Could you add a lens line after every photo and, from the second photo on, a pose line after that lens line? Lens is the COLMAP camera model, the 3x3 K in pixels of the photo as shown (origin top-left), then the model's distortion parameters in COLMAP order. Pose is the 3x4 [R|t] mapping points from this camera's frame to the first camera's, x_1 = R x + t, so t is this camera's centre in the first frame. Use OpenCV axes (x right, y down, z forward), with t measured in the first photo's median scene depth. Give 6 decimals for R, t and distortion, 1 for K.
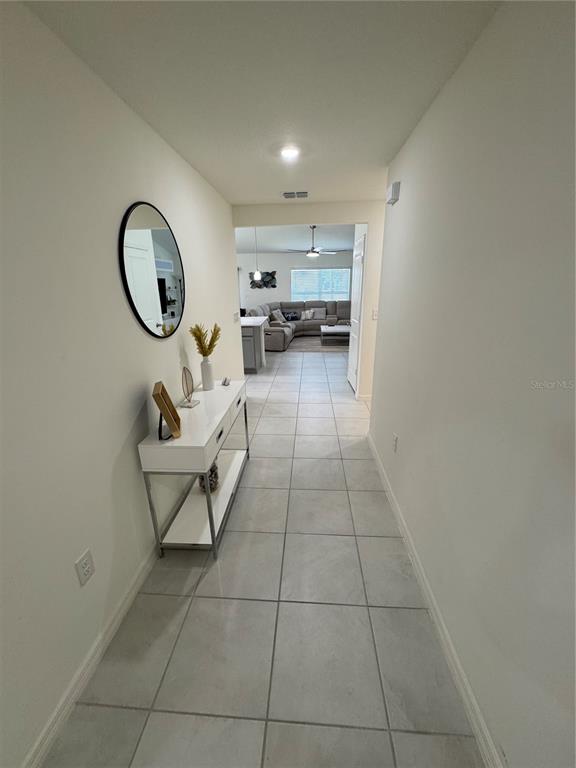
lens RADIAL K [[305.4, 0, 288.0], [0, 305.4, 384.0], [0, 0, 1]] dist [-0.000092, 0.000013]
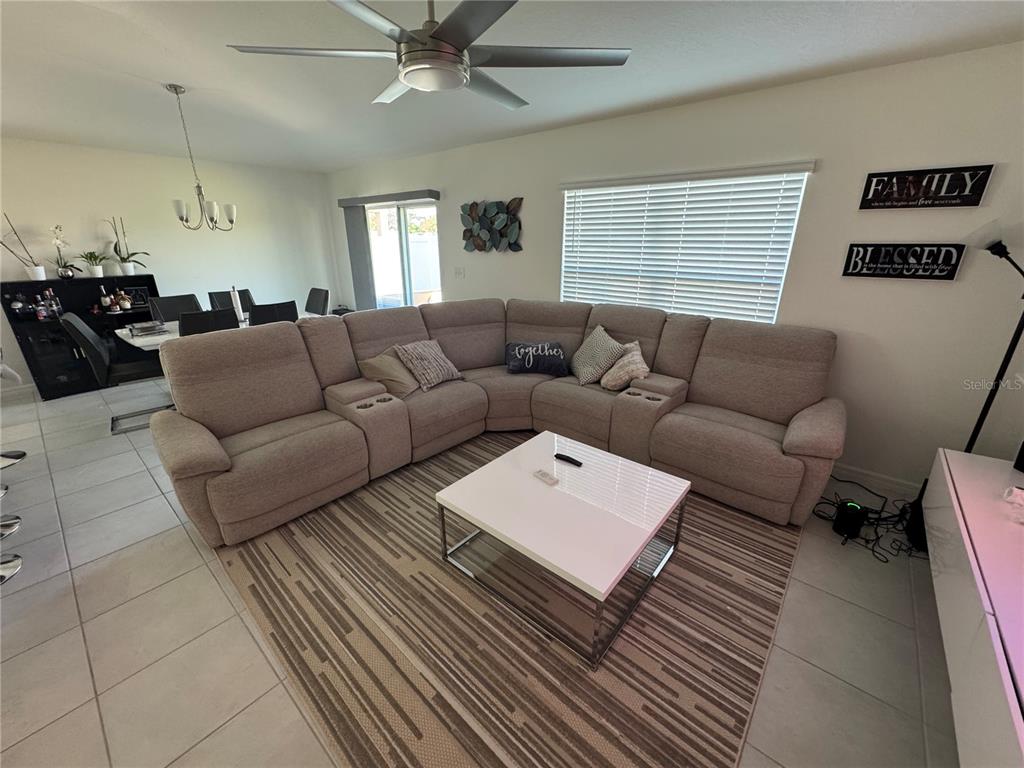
lens RADIAL K [[407.2, 0, 512.0], [0, 407.2, 384.0], [0, 0, 1]] dist [-0.000092, 0.000013]
pose [[0.794456, 0.224725, -0.564215, 0.223485], [-0.206018, 0.973657, 0.097717, -0.221474], [0.571312, 0.038607, 0.819825, 0.656301]]
